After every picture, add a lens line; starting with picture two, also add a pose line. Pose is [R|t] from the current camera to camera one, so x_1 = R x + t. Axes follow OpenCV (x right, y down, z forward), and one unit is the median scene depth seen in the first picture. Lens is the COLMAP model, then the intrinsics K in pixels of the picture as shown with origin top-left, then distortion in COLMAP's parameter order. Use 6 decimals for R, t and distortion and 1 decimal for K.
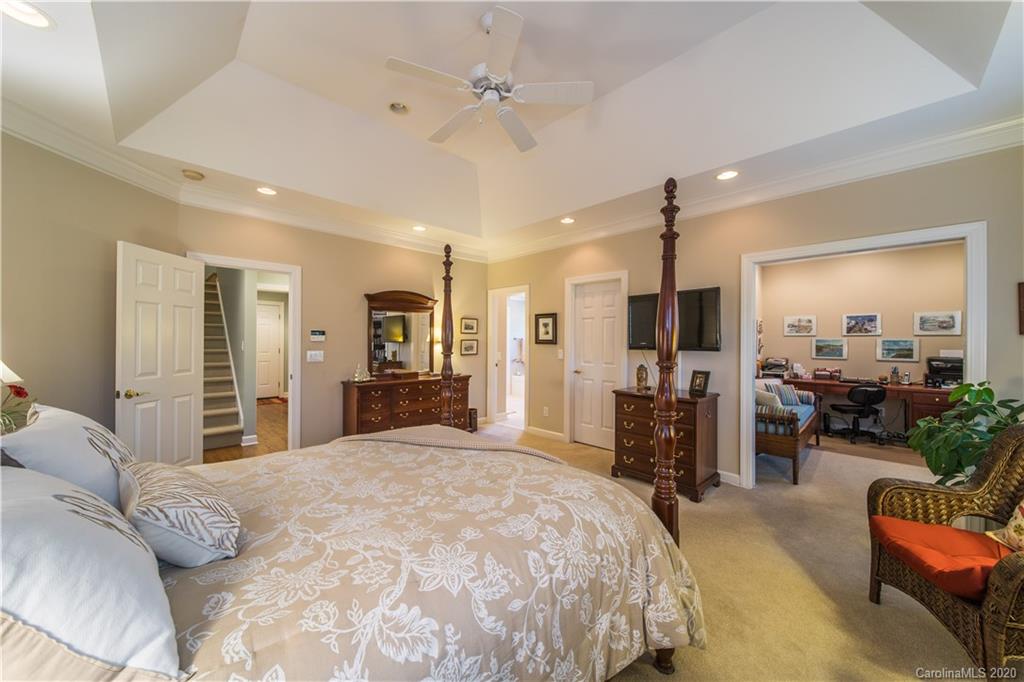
lens RADIAL K [[364.7, 0, 514.6], [0, 364.7, 339.5], [0, 0, 1]] dist [-0.001070, -0.000291]
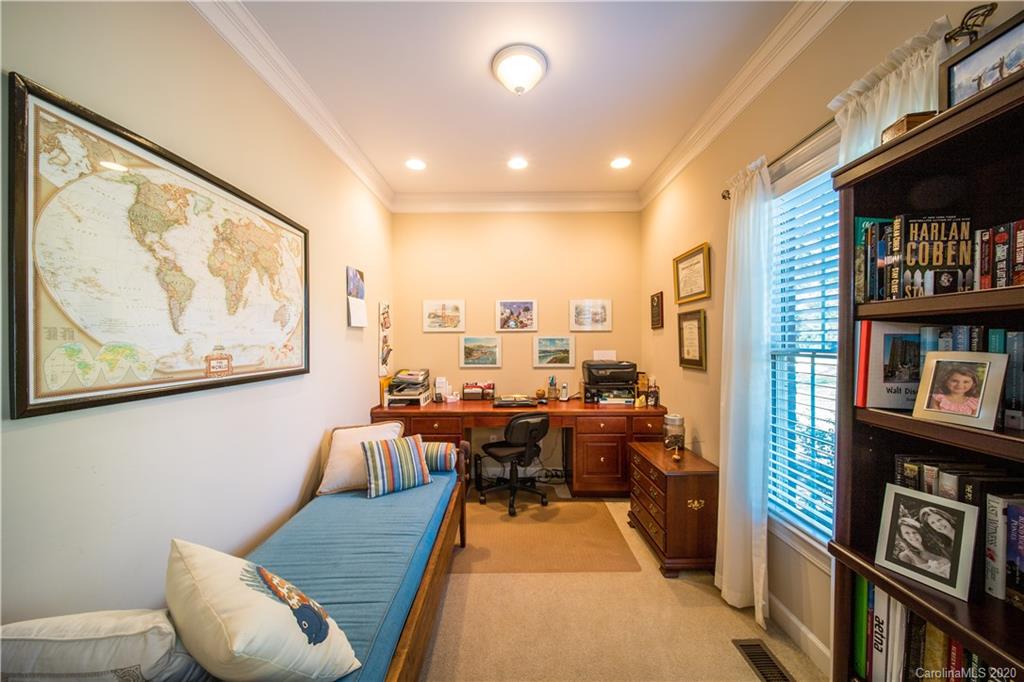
lens RADIAL K [[364.7, 0, 514.6], [0, 364.7, 339.5], [0, 0, 1]] dist [-0.001070, -0.000291]
pose [[0.699066, -0.001770, 0.715055, 0.469333], [0.008066, 0.999953, -0.005409, 0.007382], [-0.715011, 0.009549, 0.699048, 0.534441]]
